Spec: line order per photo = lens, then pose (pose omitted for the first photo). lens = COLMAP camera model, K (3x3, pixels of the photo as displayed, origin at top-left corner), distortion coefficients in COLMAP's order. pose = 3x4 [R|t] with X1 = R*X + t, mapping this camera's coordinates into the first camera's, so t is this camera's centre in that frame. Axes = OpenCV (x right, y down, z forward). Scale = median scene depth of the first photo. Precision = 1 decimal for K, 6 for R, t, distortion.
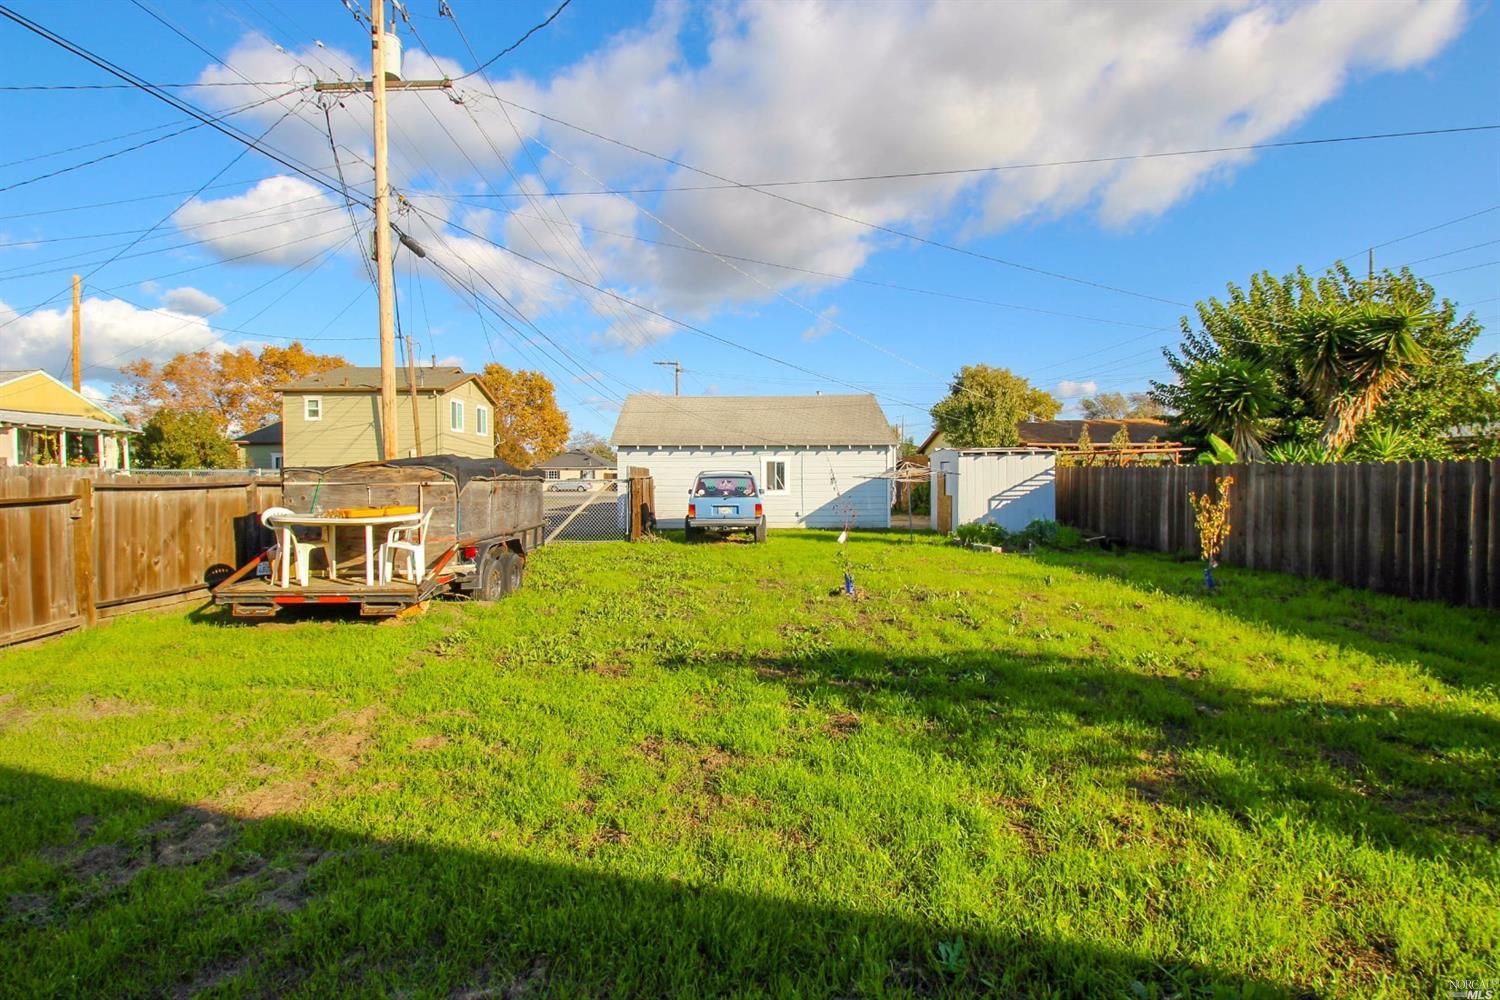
lens RADIAL K [[702.1, 0, 751.8], [0, 702.1, 492.1], [0, 0, 1]] dist [0.003720, -0.014415]
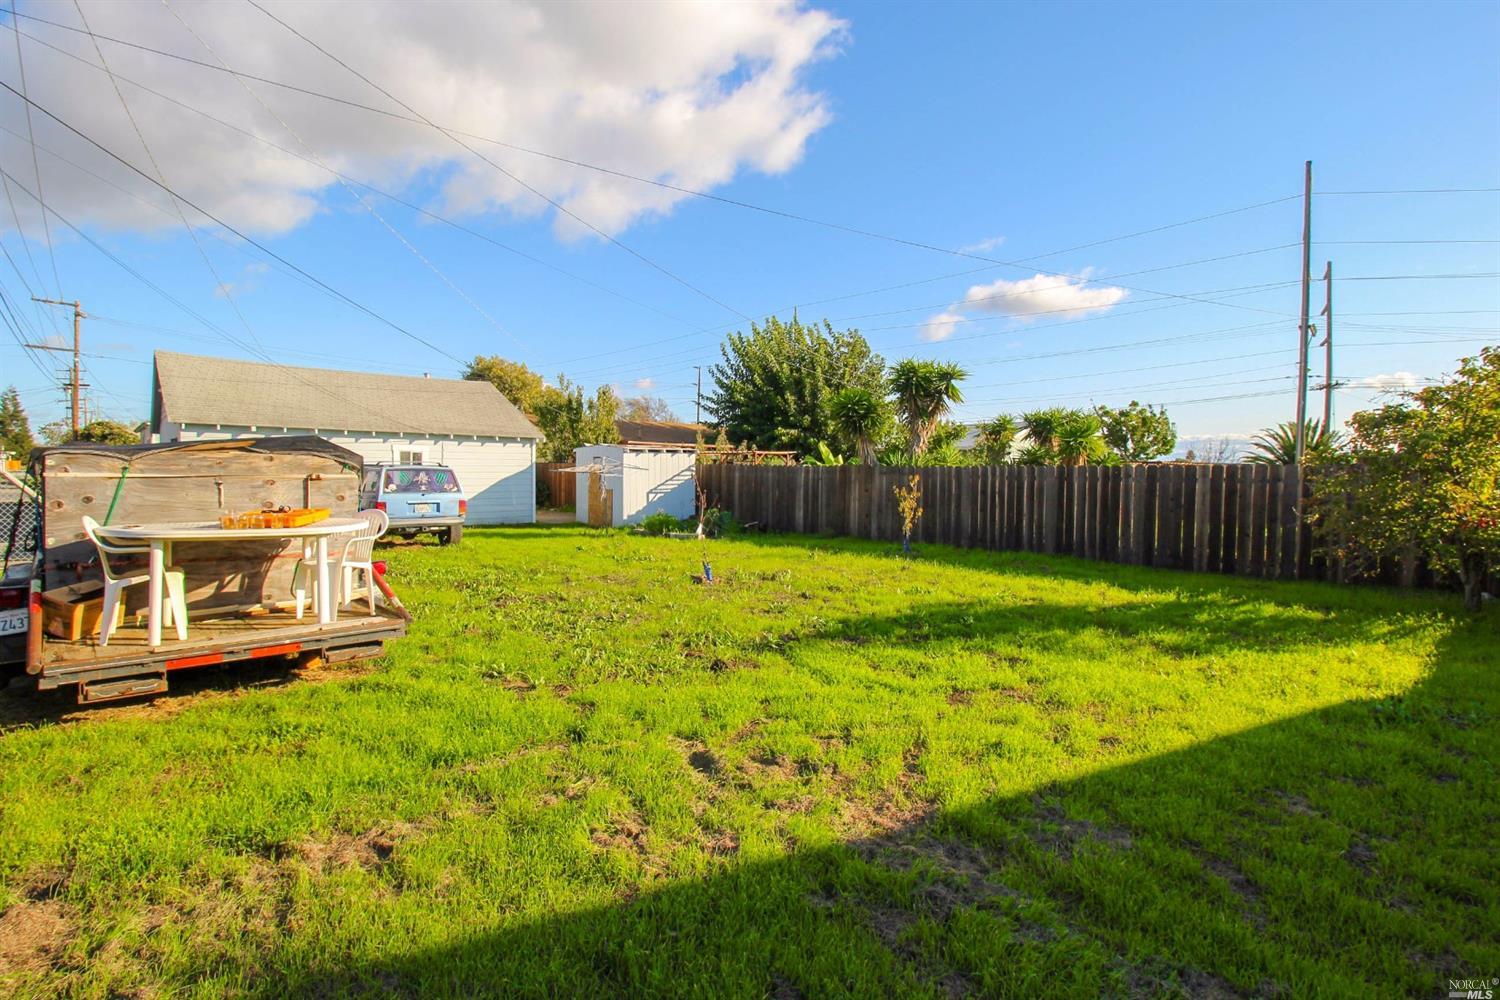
lens RADIAL K [[709.6, 0, 754.5], [0, 709.6, 465.1], [0, 0, 1]] dist [-0.000305, -0.000167]
pose [[0.738912, 0.017632, 0.673572, -0.308560], [0.001821, 0.999602, -0.028165, -0.001154], [-0.673800, 0.022039, 0.738585, 0.083268]]
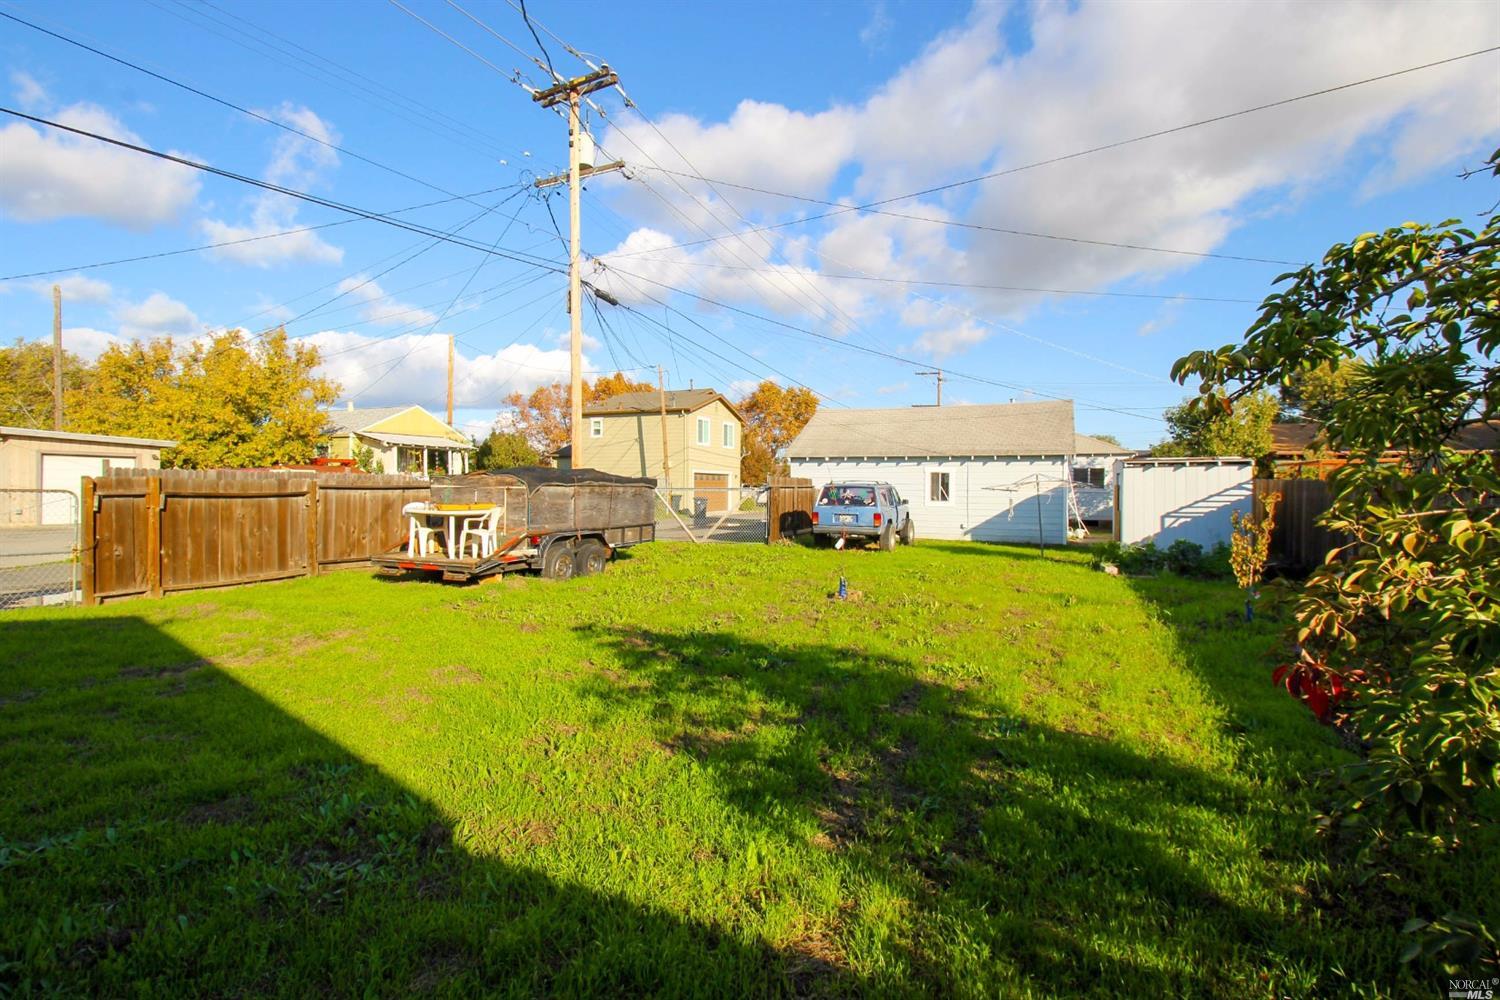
lens RADIAL K [[702.1, 0, 751.8], [0, 702.1, 492.1], [0, 0, 1]] dist [0.003720, -0.014415]
pose [[0.910534, 0.015116, -0.413159, 0.256092], [-0.021305, 0.999719, -0.010376, 0.000351], [0.412886, 0.018250, 0.910600, -0.015787]]
